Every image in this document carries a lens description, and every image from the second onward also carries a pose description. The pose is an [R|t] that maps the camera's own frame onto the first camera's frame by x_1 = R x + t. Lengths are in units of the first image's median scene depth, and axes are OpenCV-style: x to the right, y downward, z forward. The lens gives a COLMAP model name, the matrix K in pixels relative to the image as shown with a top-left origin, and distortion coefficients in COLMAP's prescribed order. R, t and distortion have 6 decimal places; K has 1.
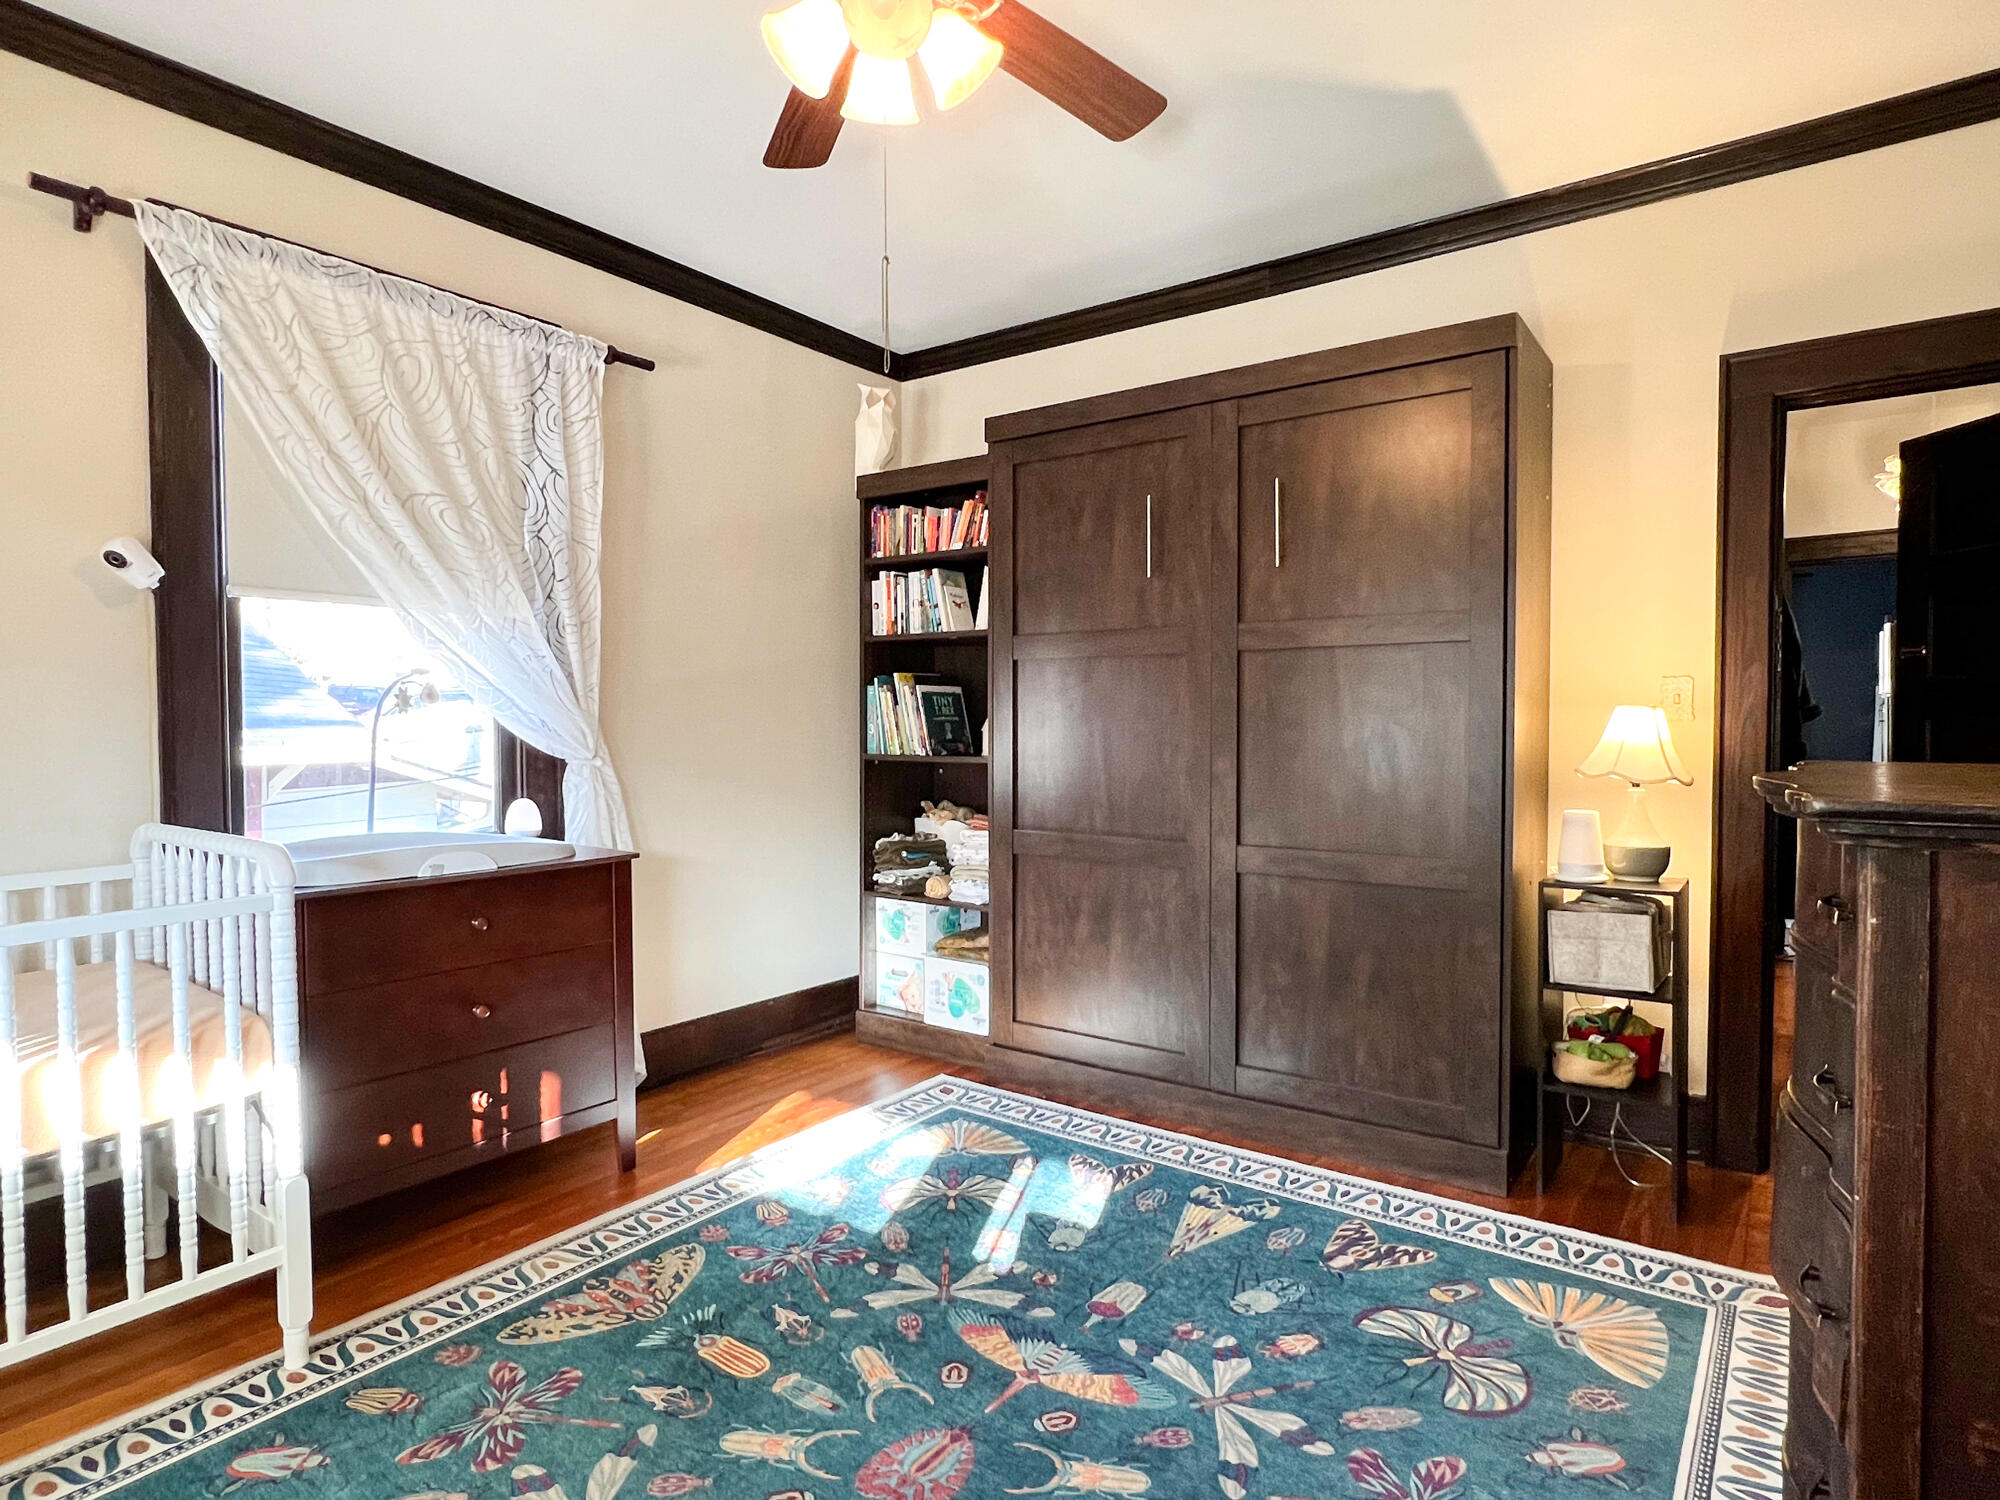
lens RADIAL K [[1106.4, 0, 1003.0], [0, 1106.4, 753.0], [0, 0, 1]] dist [0.002941, -0.001625]
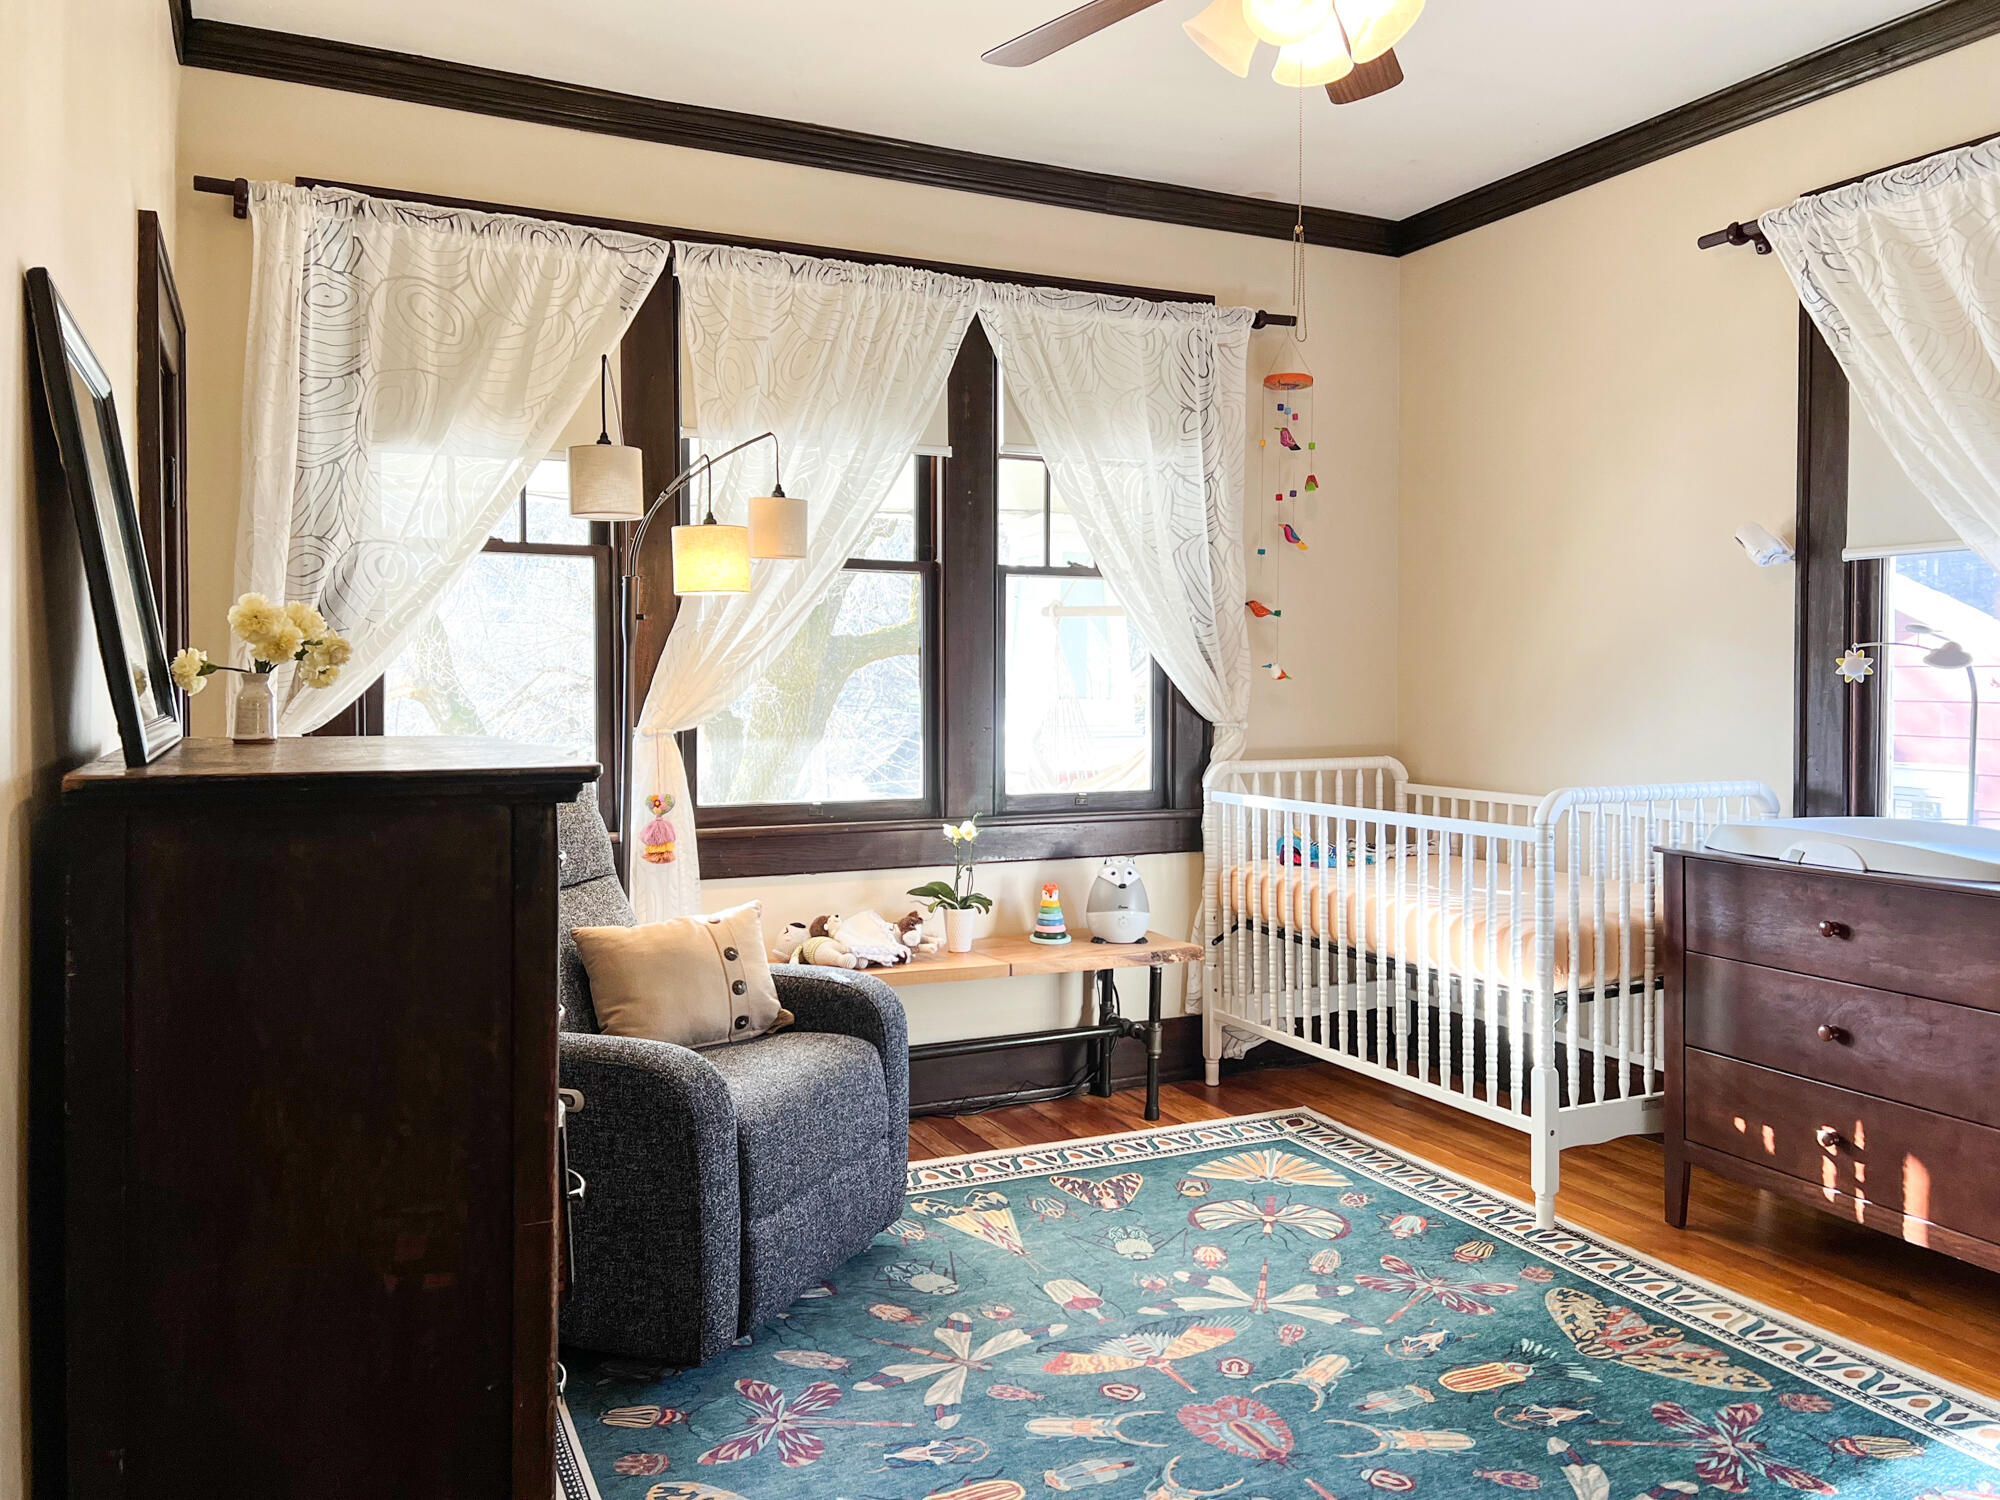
lens RADIAL K [[1511.5, 0, 992.0], [0, 1511.5, 745.6], [0, 0, 1]] dist [0.060737, -0.063107]
pose [[-0.484453, 0.042161, -0.873800, 0.859973], [-0.027770, 0.997594, 0.063530, -0.043528], [0.874376, 0.055042, -0.482117, 1.002209]]
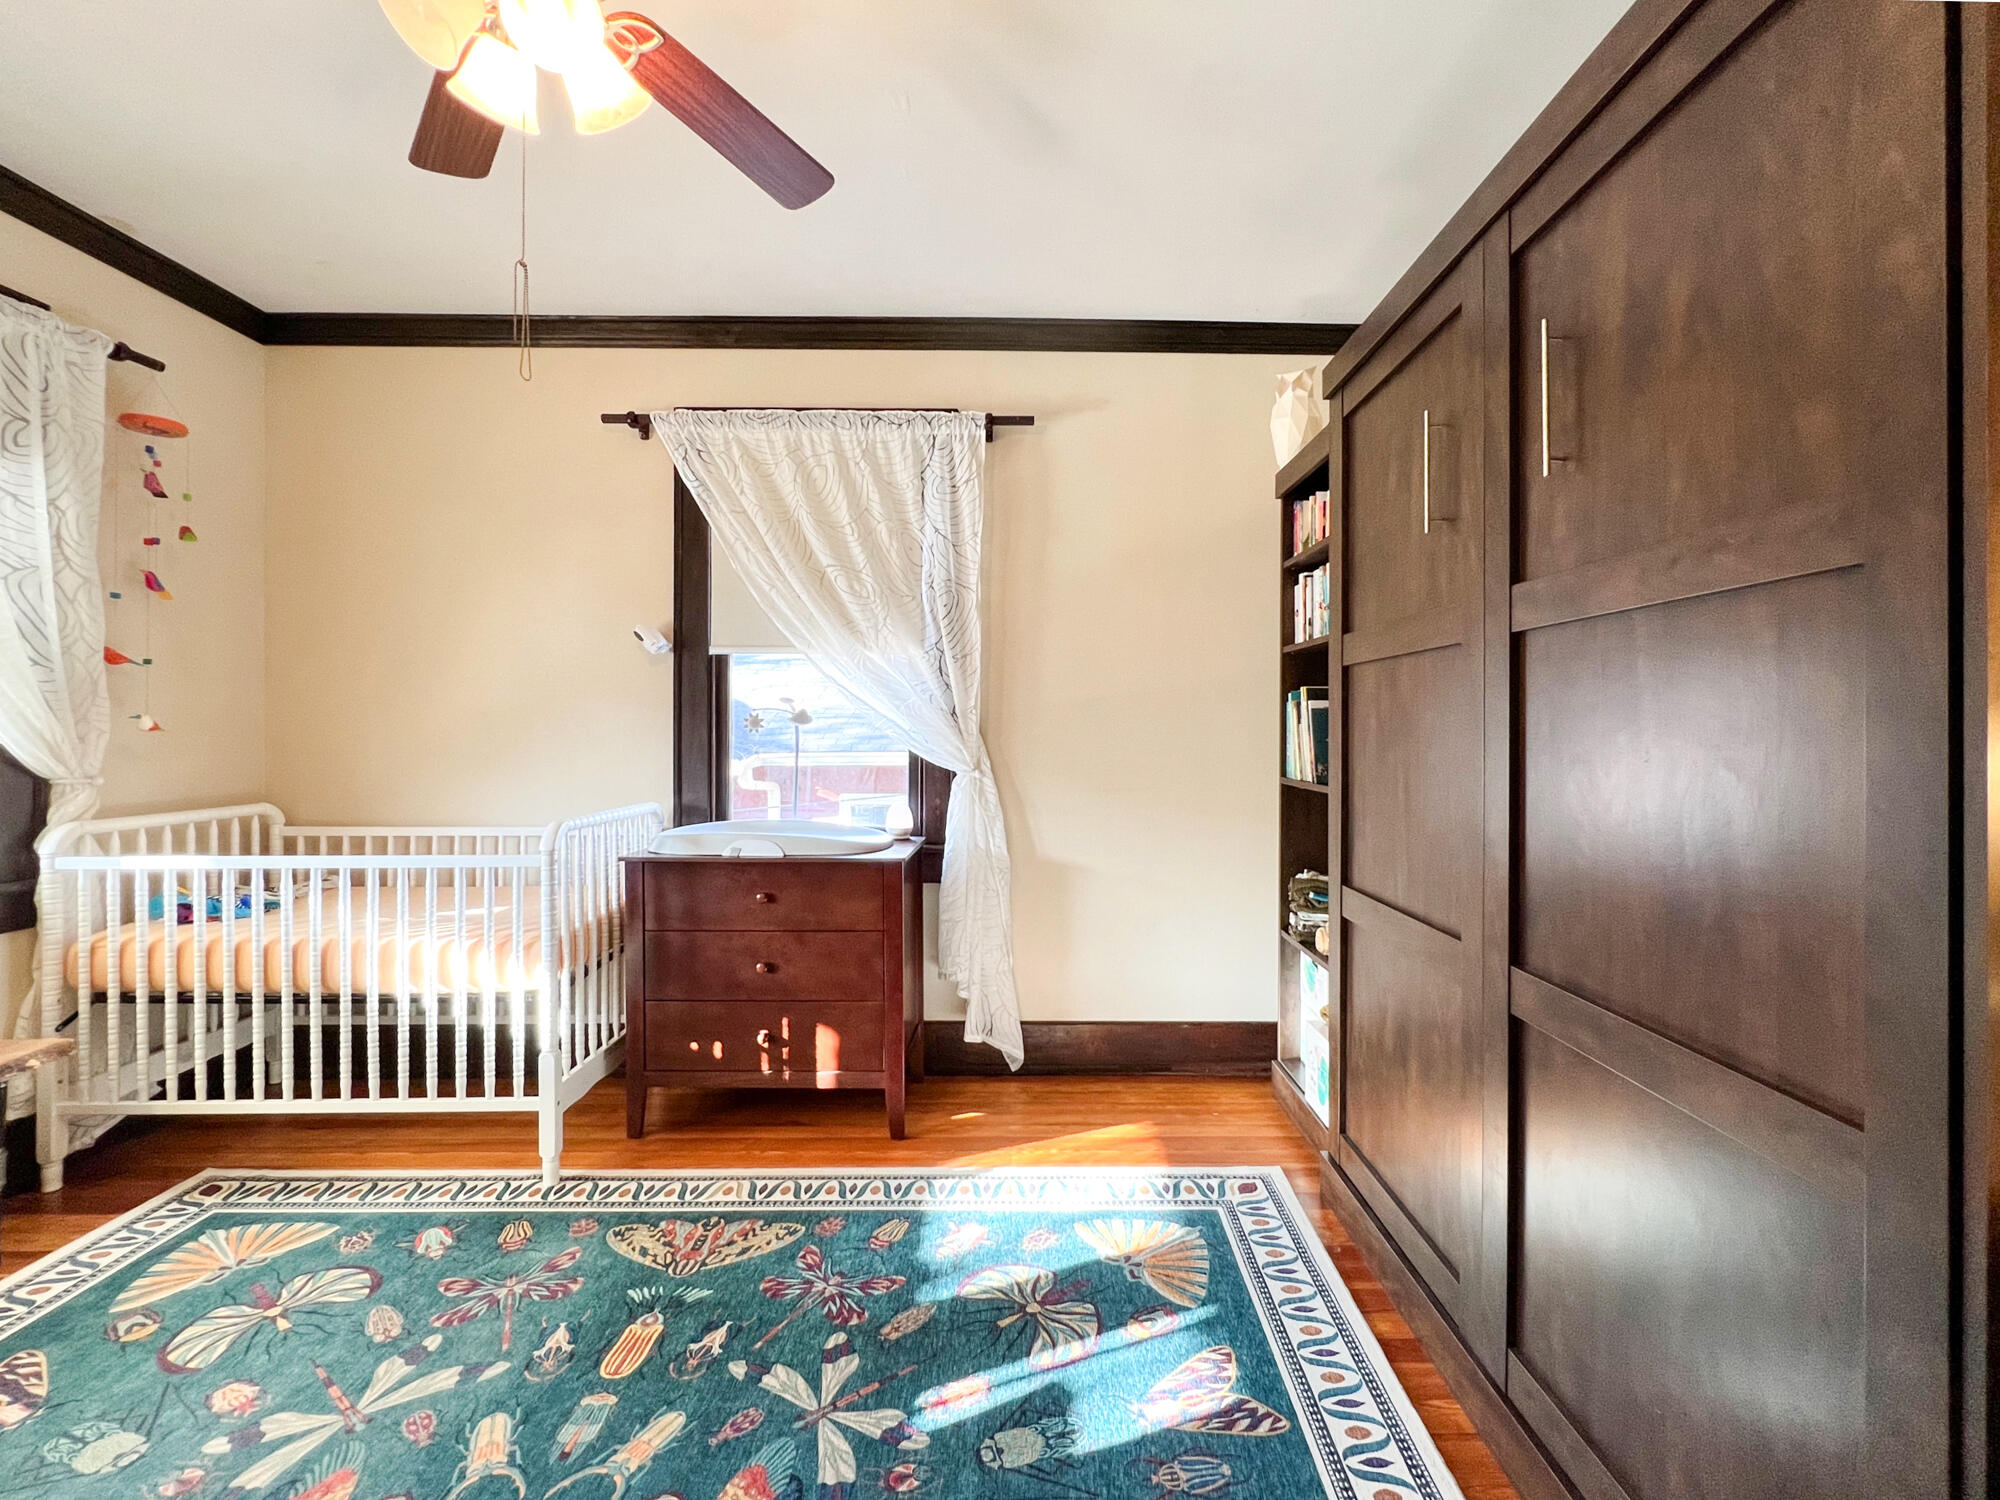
lens RADIAL K [[894.3, 0, 1032.6], [0, 894.3, 731.2], [0, 0, 1]] dist [-0.000787, 0.000298]
pose [[0.597051, 0.004139, -0.802192, 0.540301], [-0.029573, 0.999421, -0.016853, -0.029886], [0.801658, 0.033785, 0.596828, 0.634754]]
